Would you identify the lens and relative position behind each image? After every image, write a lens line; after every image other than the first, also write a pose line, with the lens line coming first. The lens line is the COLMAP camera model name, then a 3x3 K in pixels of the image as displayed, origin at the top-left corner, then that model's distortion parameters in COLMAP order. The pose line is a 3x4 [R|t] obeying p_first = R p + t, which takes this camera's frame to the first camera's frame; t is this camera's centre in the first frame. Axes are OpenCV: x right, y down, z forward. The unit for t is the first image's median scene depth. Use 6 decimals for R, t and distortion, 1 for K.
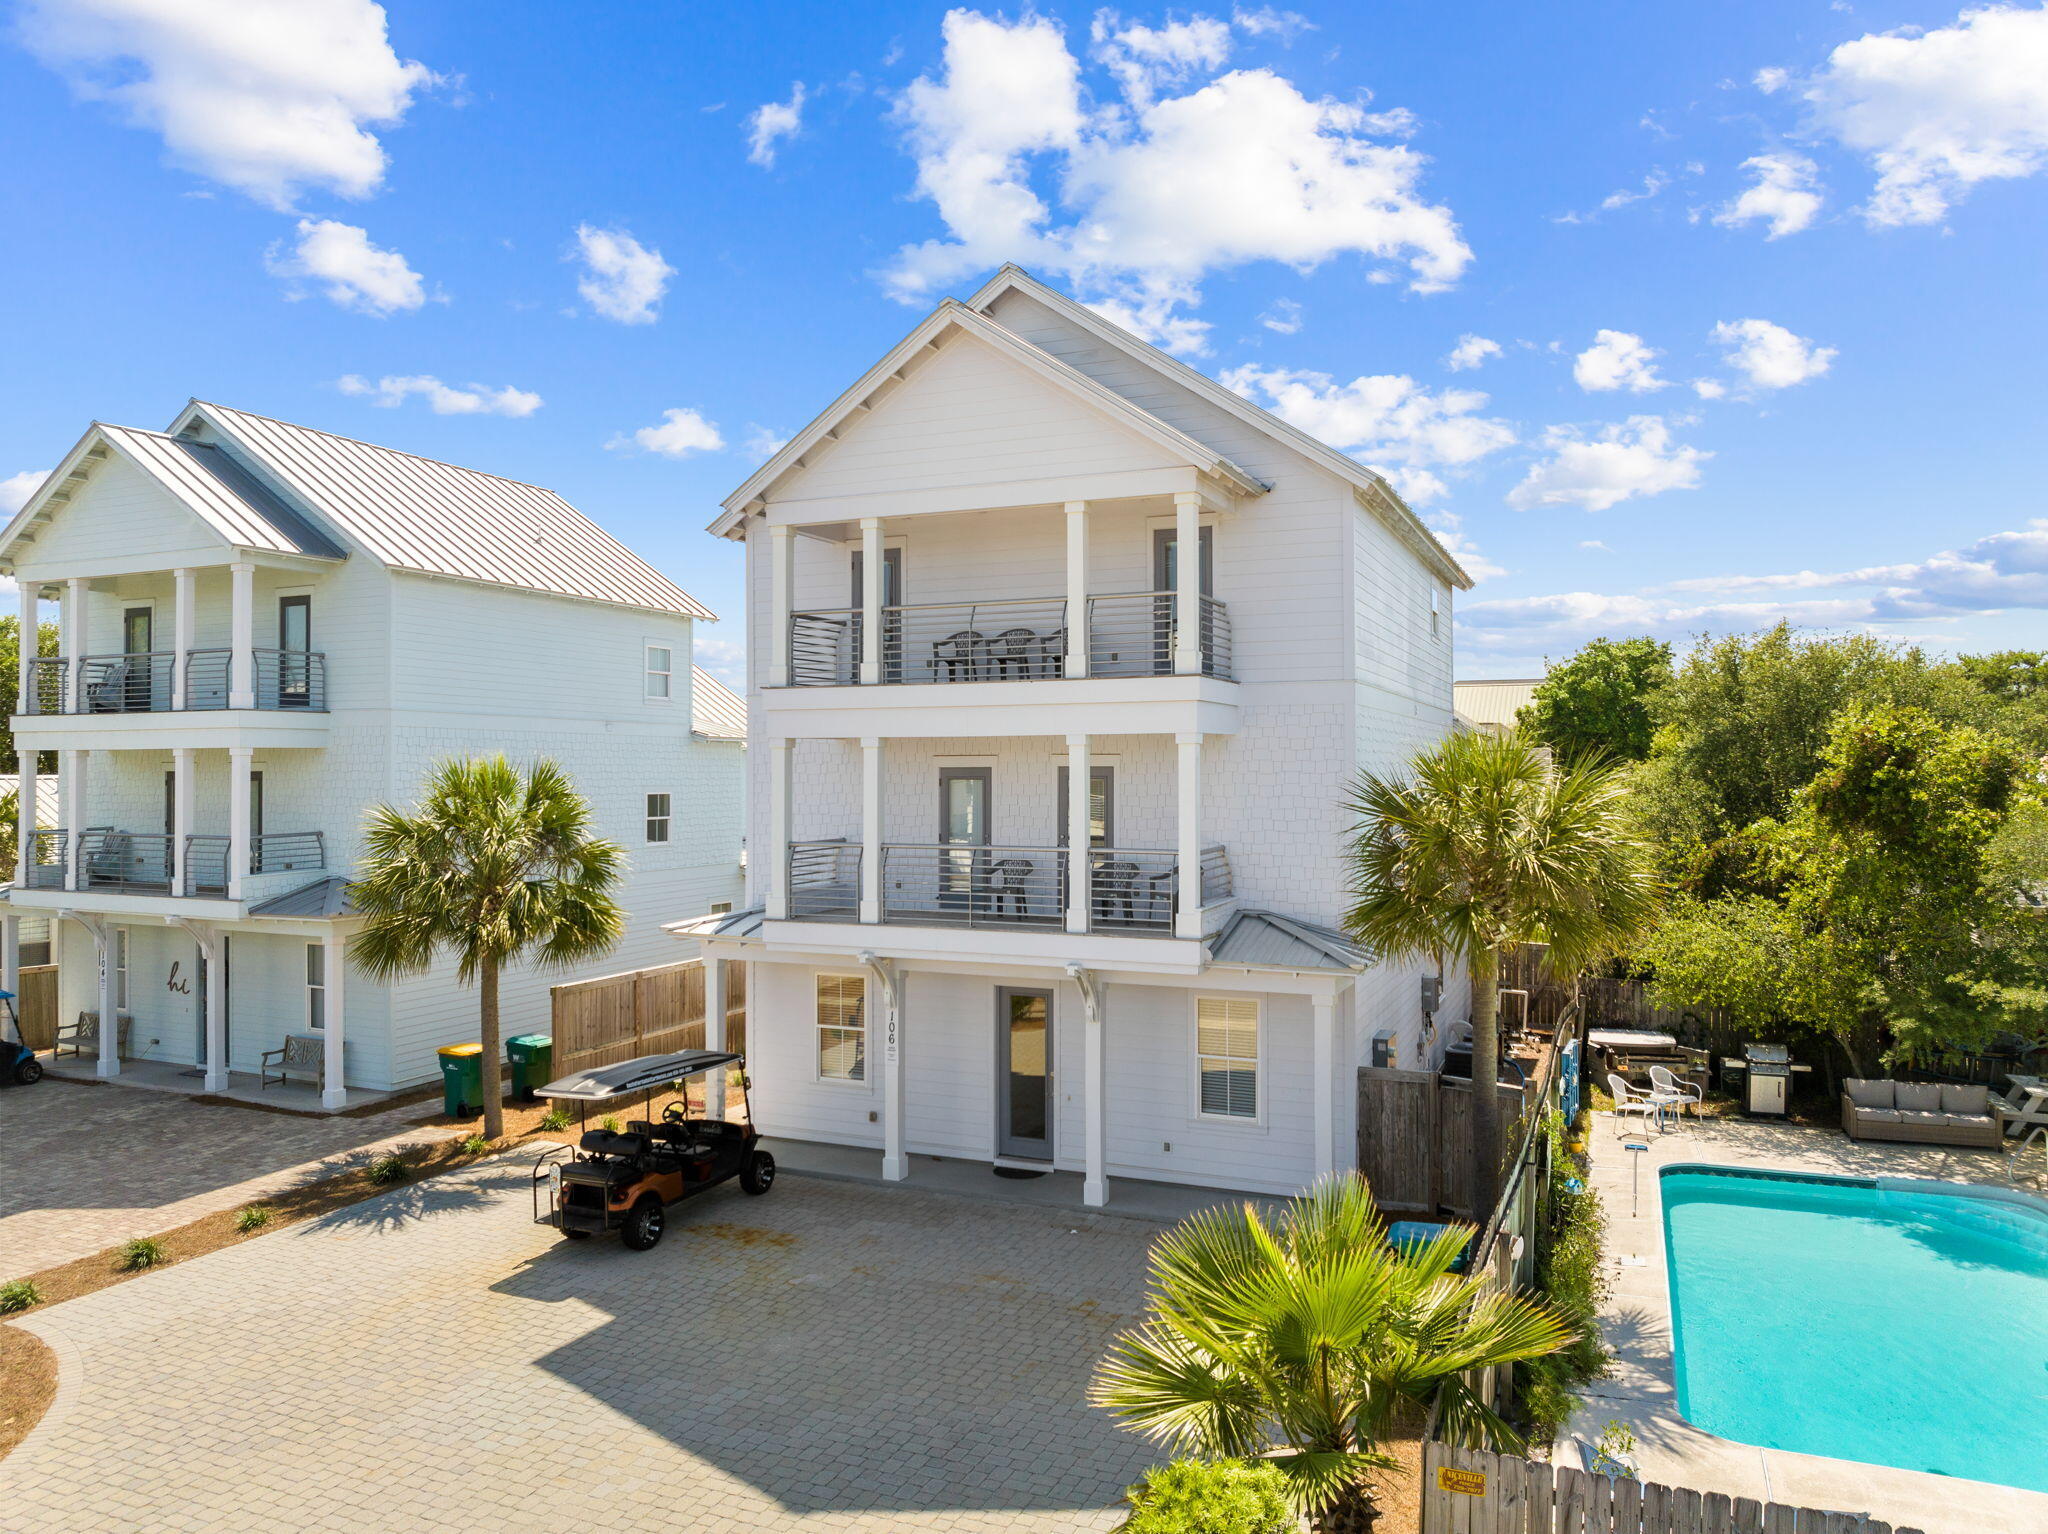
lens RADIAL K [[1447.8, 0, 1032.1], [0, 1447.8, 738.2], [0, 0, 1]] dist [-0.038191, 0.005219]
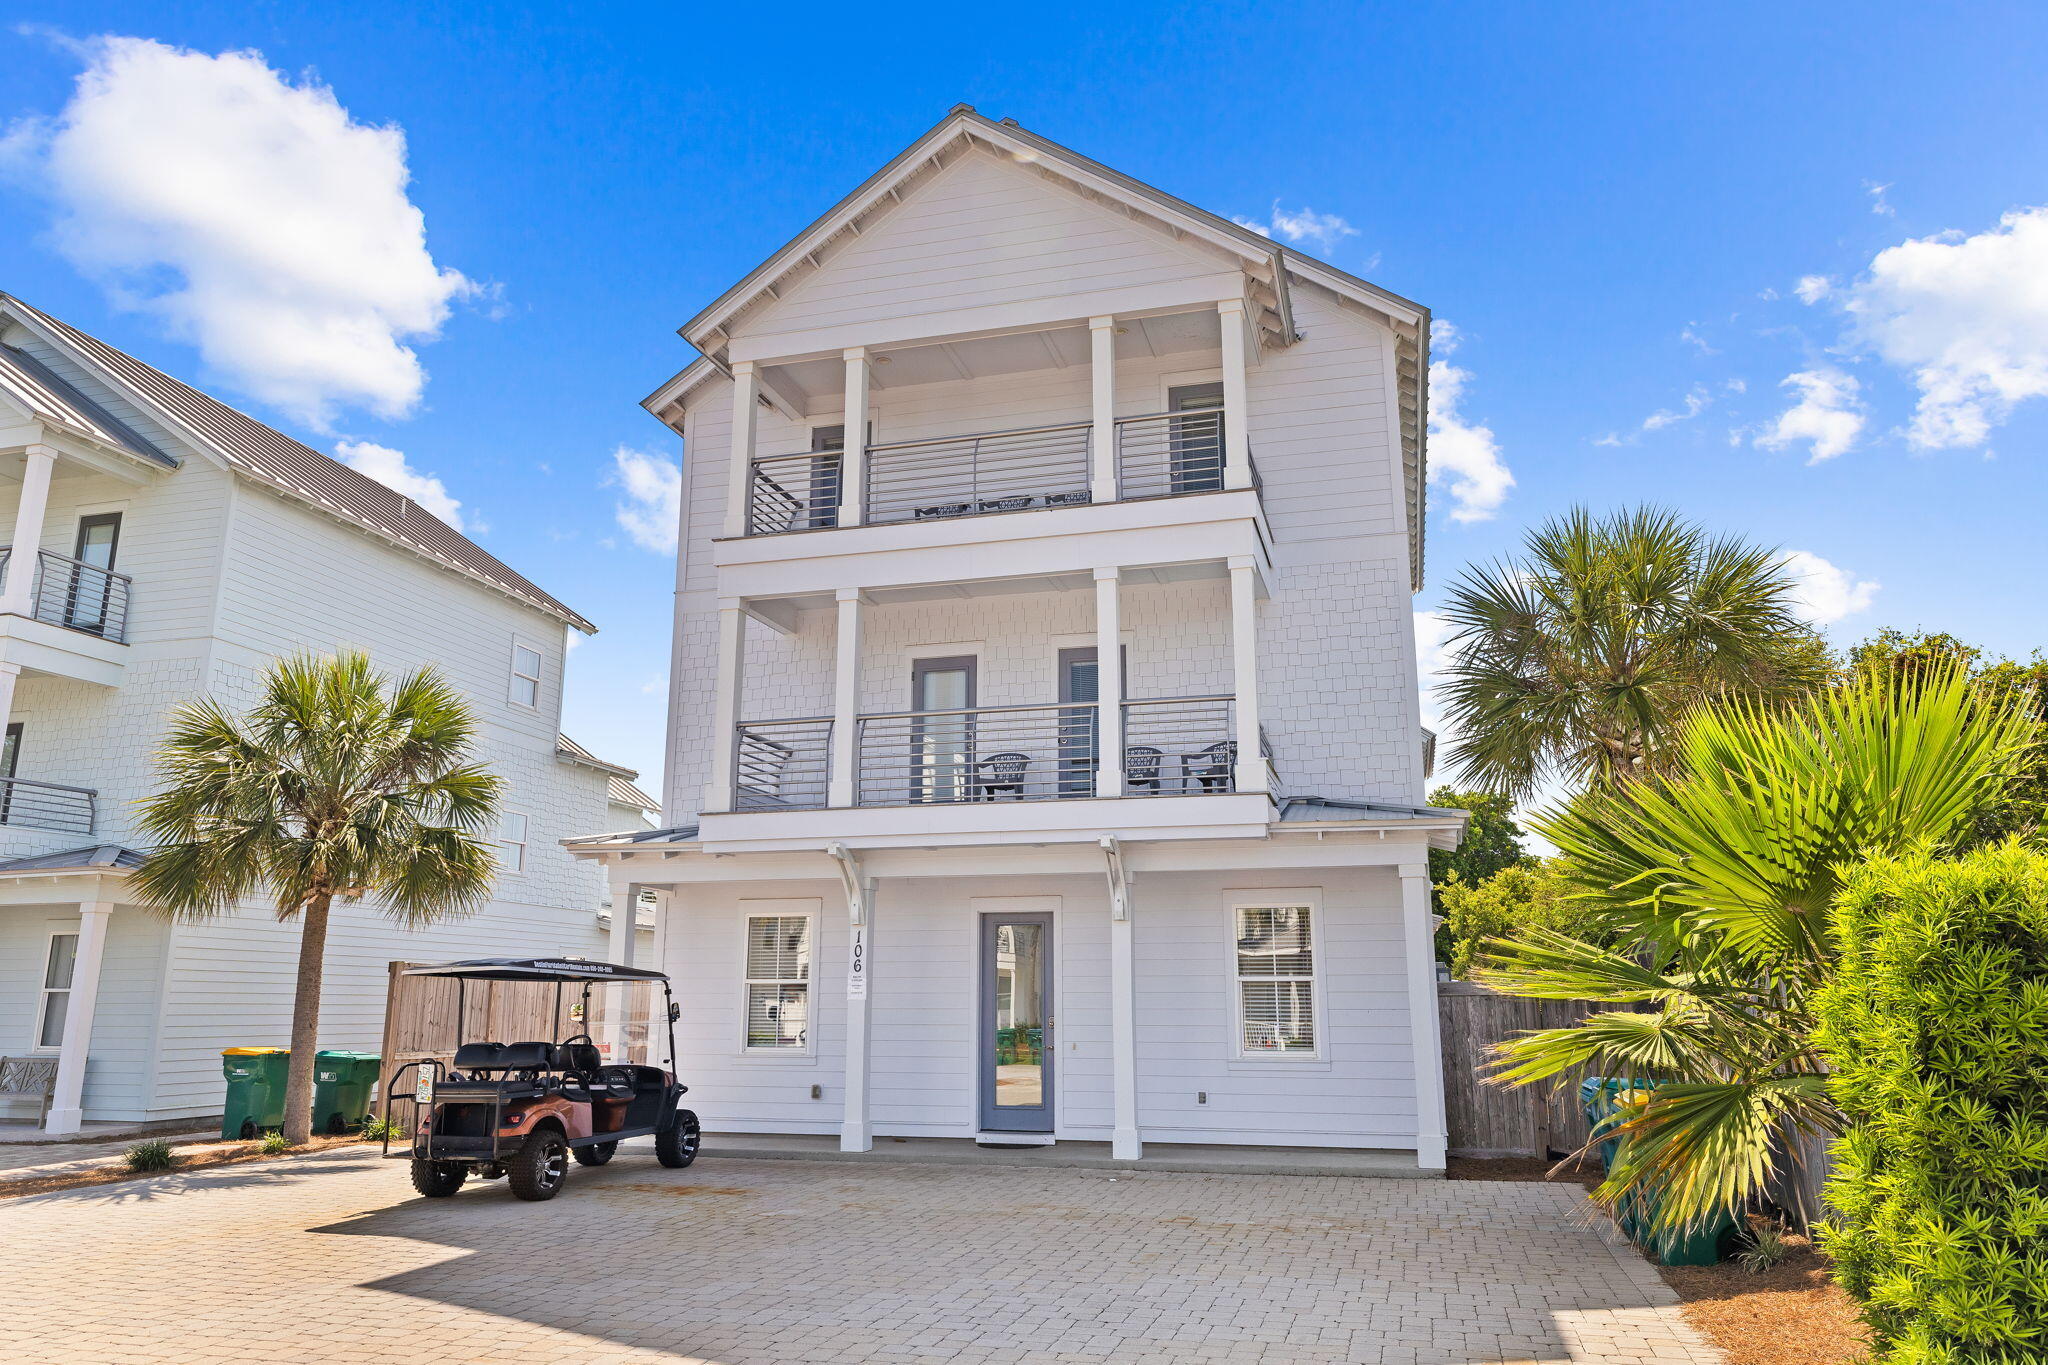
lens RADIAL K [[1410.4, 0, 1033.2], [0, 1410.4, 651.8], [0, 0, 1]] dist [-0.000409, 0.002436]
pose [[0.990313, 0.033348, 0.134786, -0.110931], [-0.002855, 0.975416, -0.220354, 0.207965], [-0.138821, 0.217835, 0.966063, 0.193593]]
